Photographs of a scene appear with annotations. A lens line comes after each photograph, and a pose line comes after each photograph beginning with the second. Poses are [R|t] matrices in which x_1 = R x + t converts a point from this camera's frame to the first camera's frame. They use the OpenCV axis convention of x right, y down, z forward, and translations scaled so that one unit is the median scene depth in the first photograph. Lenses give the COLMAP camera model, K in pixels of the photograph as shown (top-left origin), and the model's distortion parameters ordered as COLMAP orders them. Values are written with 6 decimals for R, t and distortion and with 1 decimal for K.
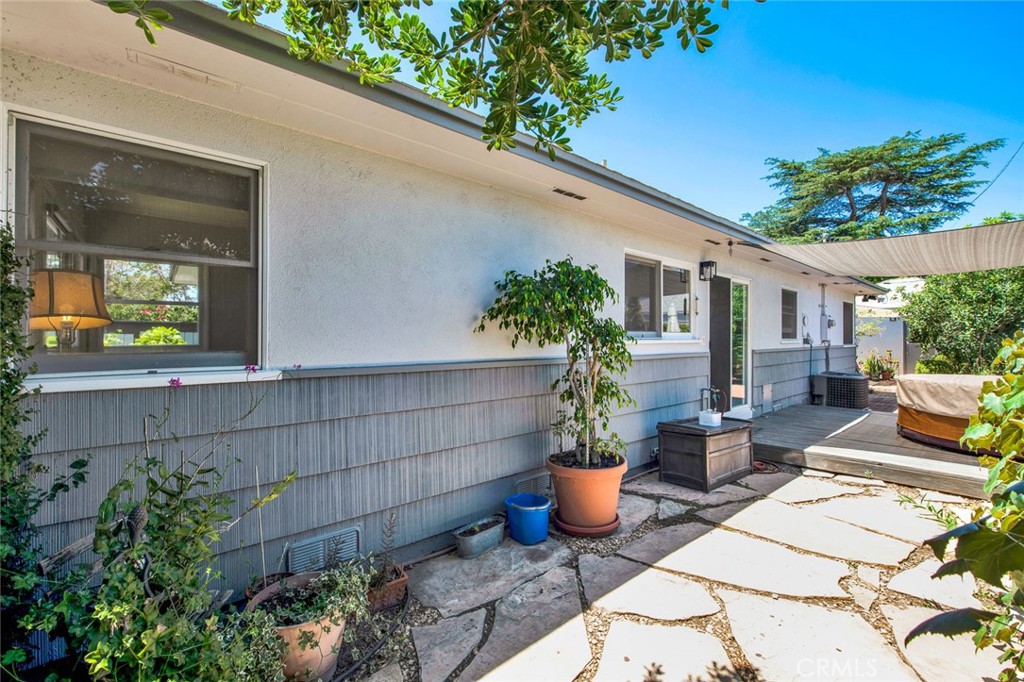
lens RADIAL K [[423.8, 0, 514.9], [0, 423.8, 337.8], [0, 0, 1]] dist [-0.008318, -0.001318]
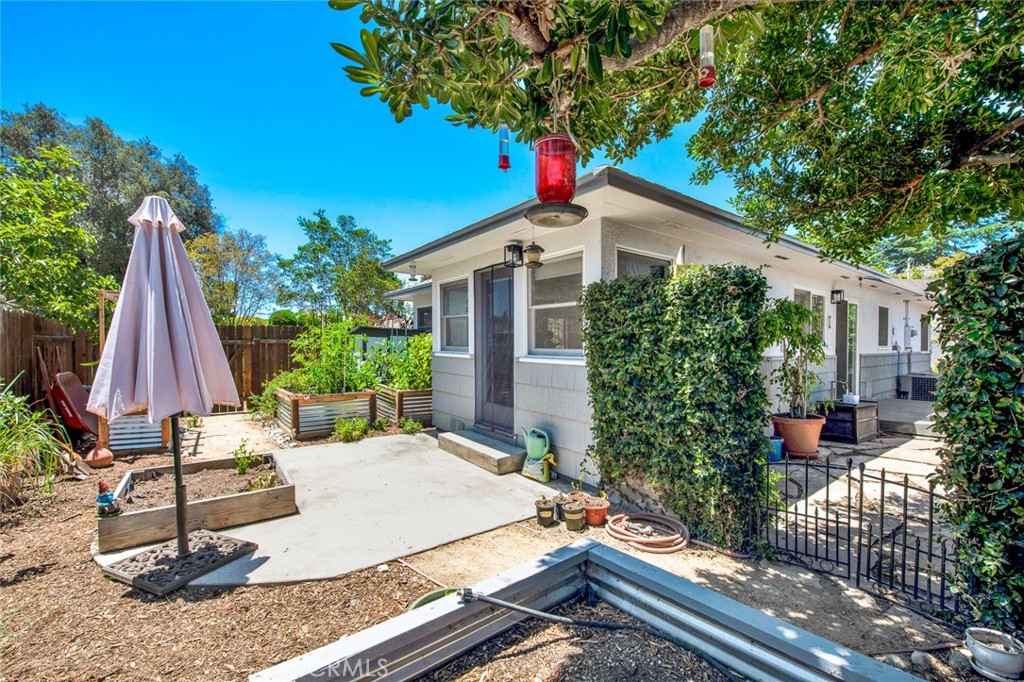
lens RADIAL K [[423.8, 0, 514.1], [0, 423.8, 345.9], [0, 0, 1]] dist [-0.008318, -0.001318]
pose [[0.997668, 0.009033, -0.067647, -0.401375], [-0.008351, 0.999912, 0.010354, -0.001428], [0.067734, -0.009765, 0.997656, -0.359310]]
